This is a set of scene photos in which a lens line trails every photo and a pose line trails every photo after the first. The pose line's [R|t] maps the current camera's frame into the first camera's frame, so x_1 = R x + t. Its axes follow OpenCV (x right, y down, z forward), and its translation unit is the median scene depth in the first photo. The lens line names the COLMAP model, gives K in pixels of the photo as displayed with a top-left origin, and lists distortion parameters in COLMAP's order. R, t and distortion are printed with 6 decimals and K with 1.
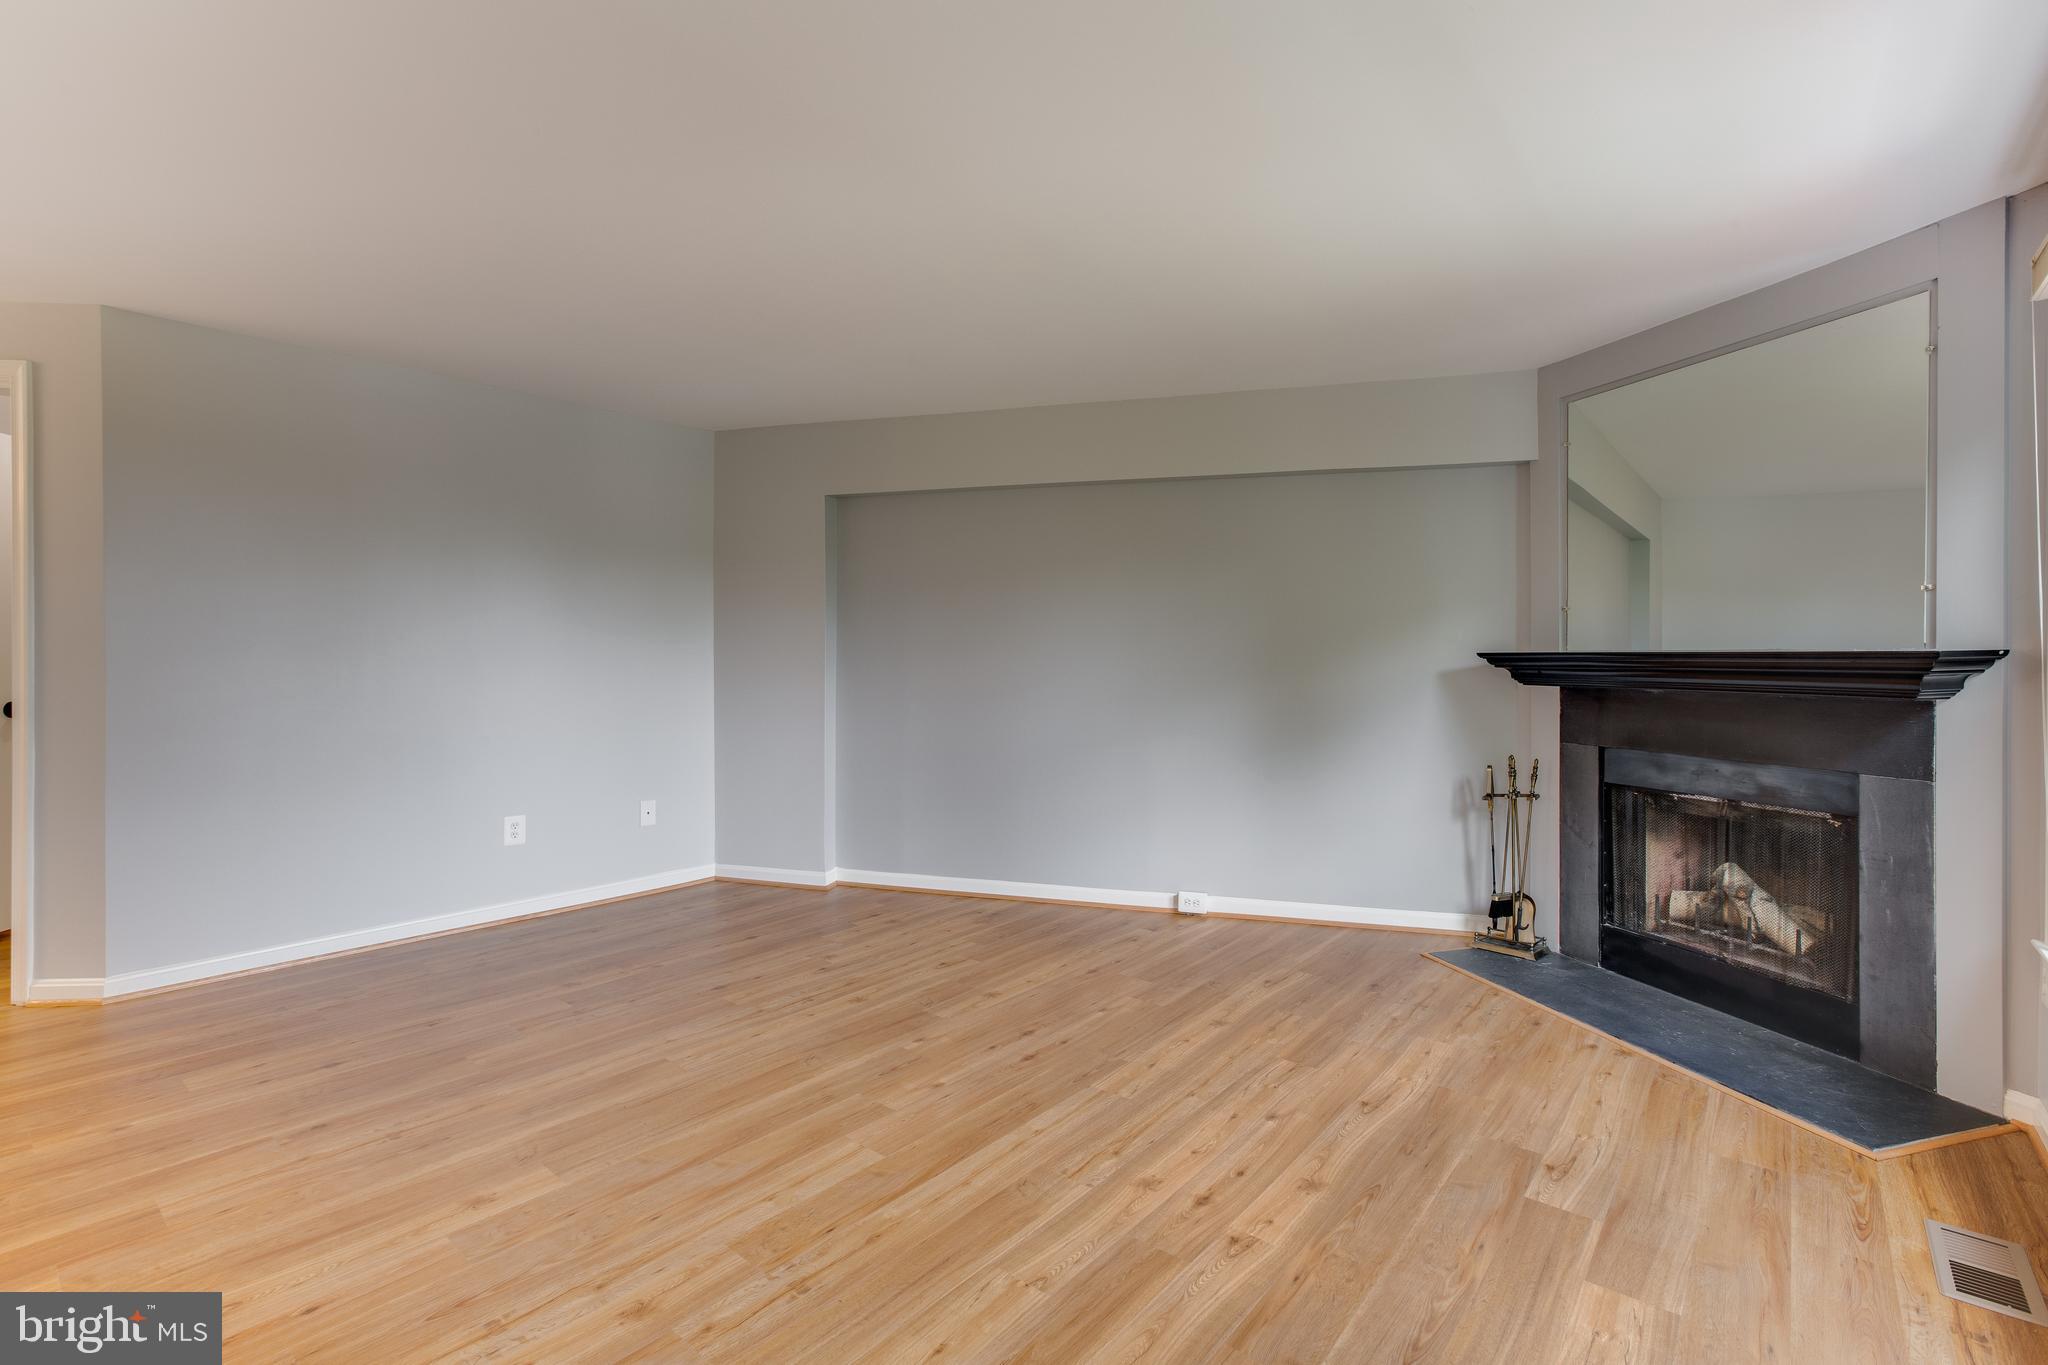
lens RADIAL K [[928.7, 0, 1038.6], [0, 928.7, 663.1], [0, 0, 1]] dist [-0.038974, 0.016163]
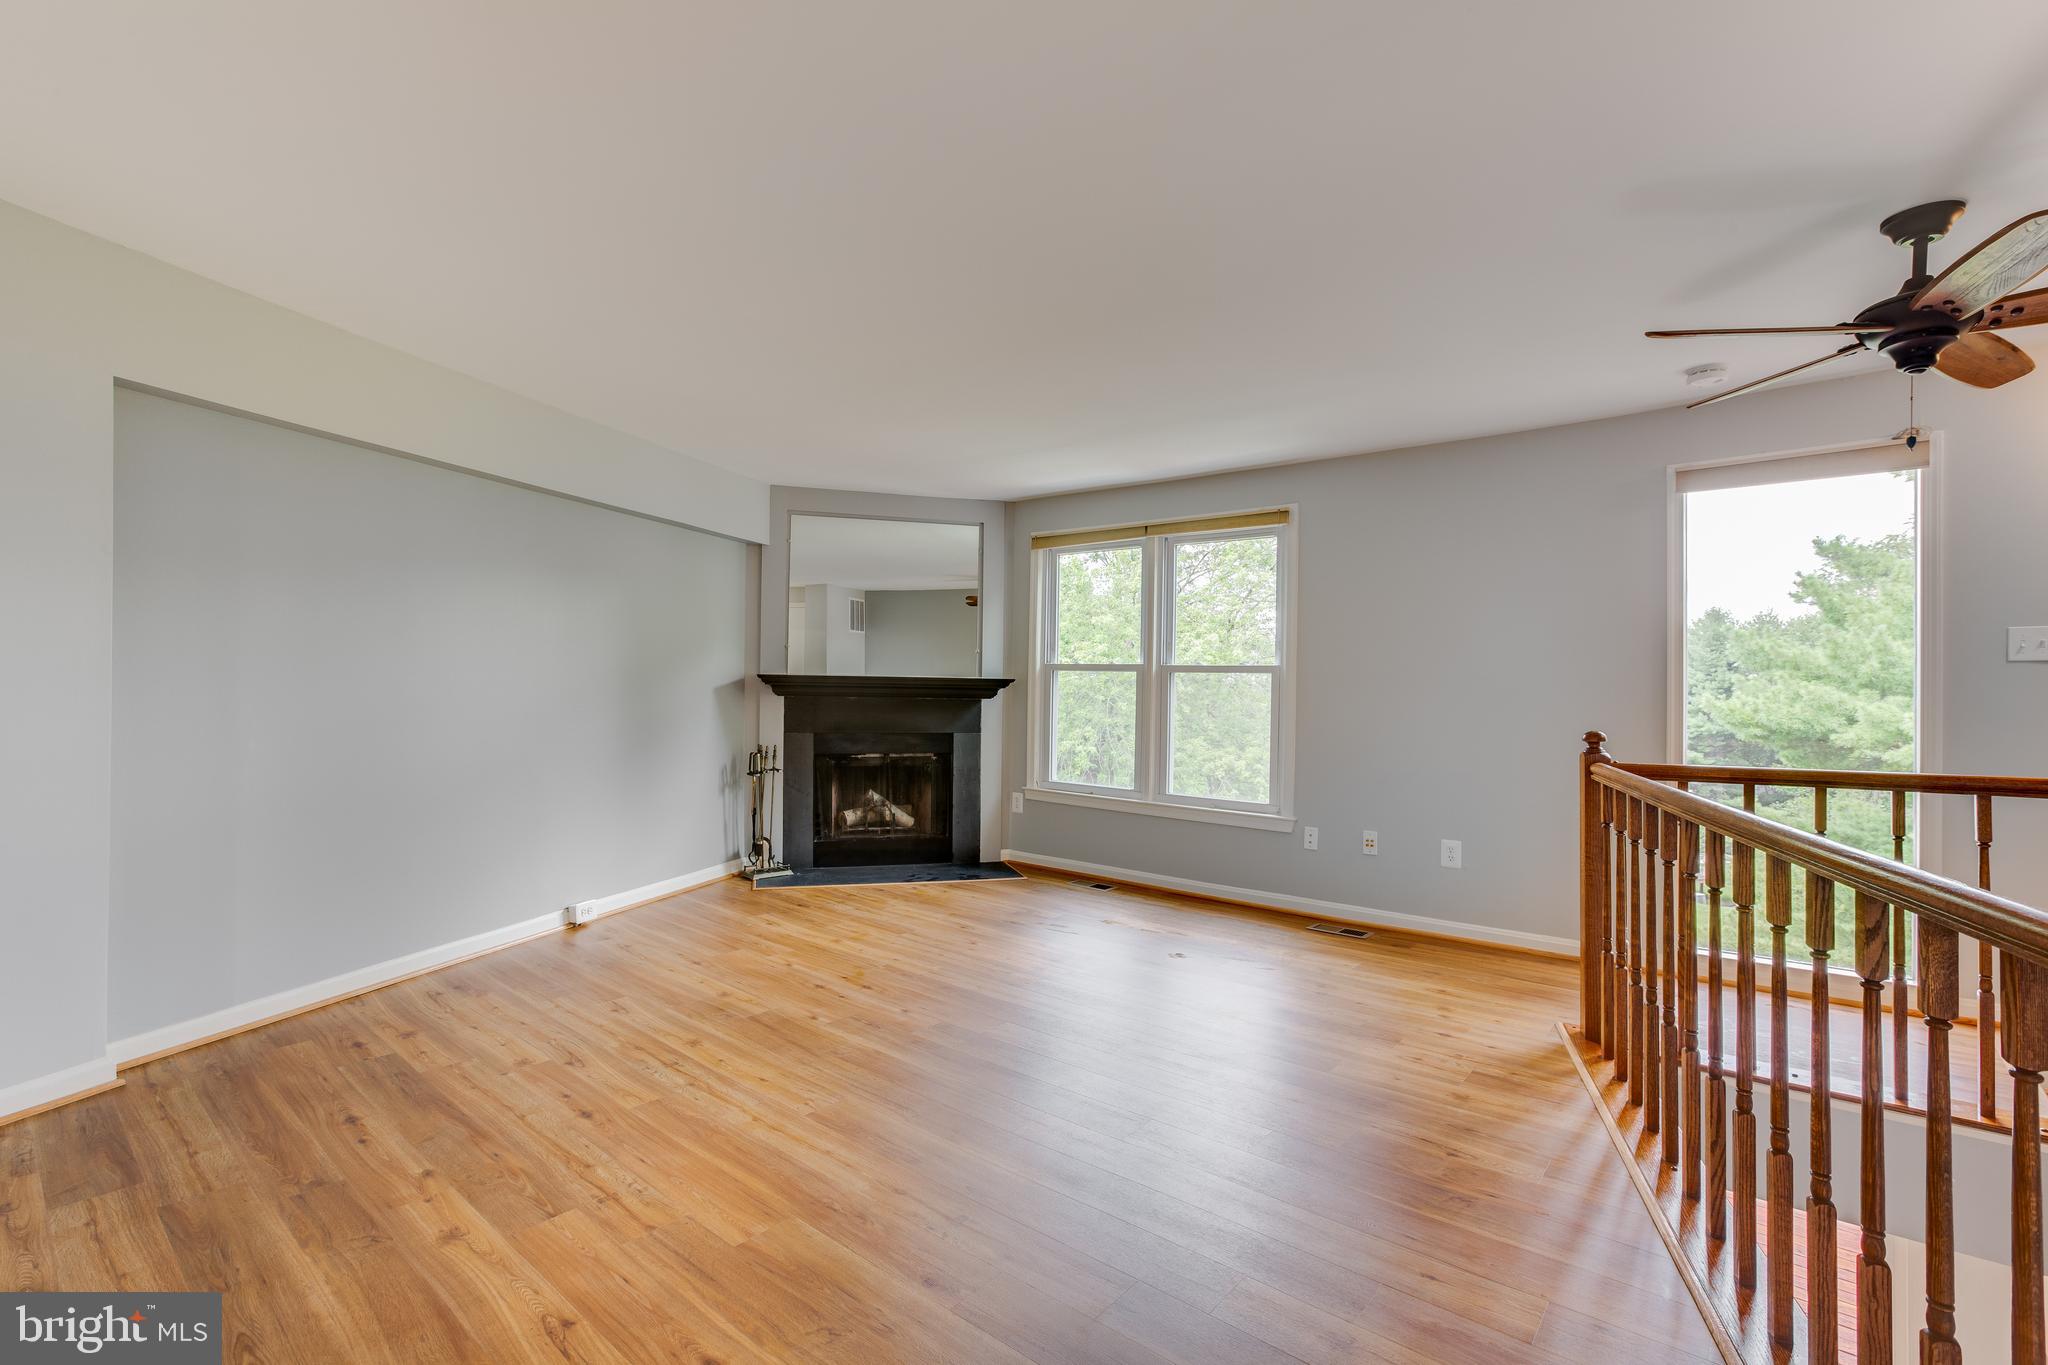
lens RADIAL K [[927.2, 0, 1025.7], [0, 927.2, 685.7], [0, 0, 1]] dist [-0.043086, 0.019752]
pose [[0.009879, -0.003960, 0.999943, -1.195625], [-0.013102, 0.999906, 0.004089, -0.005787], [-0.999865, -0.013141, 0.009826, 0.703046]]
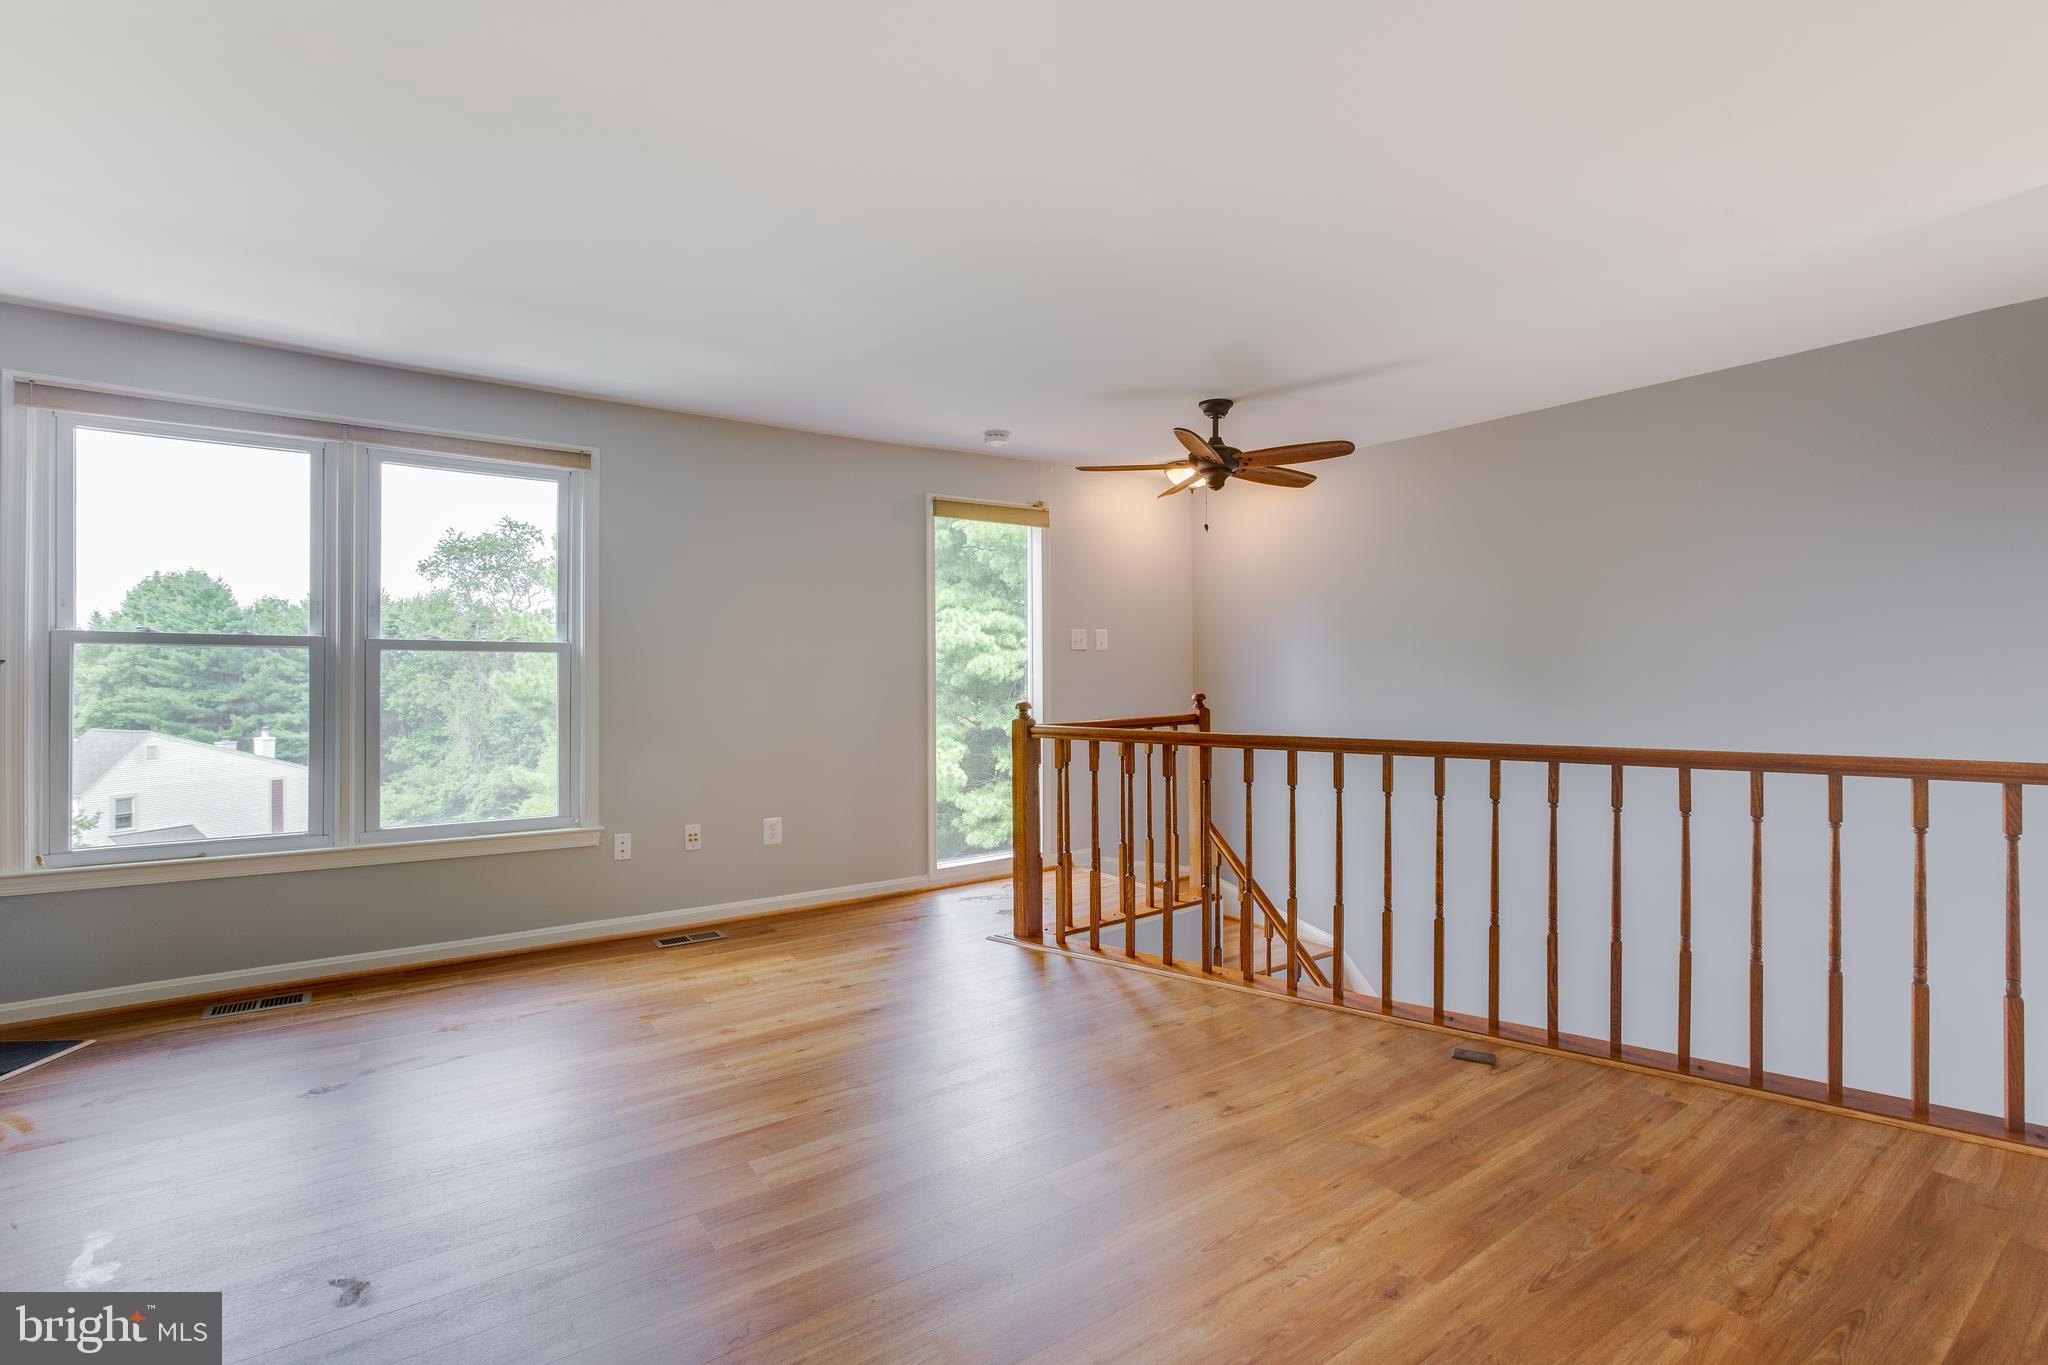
lens RADIAL K [[927.2, 0, 1025.7], [0, 927.2, 685.7], [0, 0, 1]] dist [-0.043086, 0.019752]
pose [[-0.964996, -0.008672, 0.262123, -0.527086], [-0.004751, 0.999867, 0.015588, -0.003815], [-0.262223, 0.013797, -0.964909, 1.372795]]
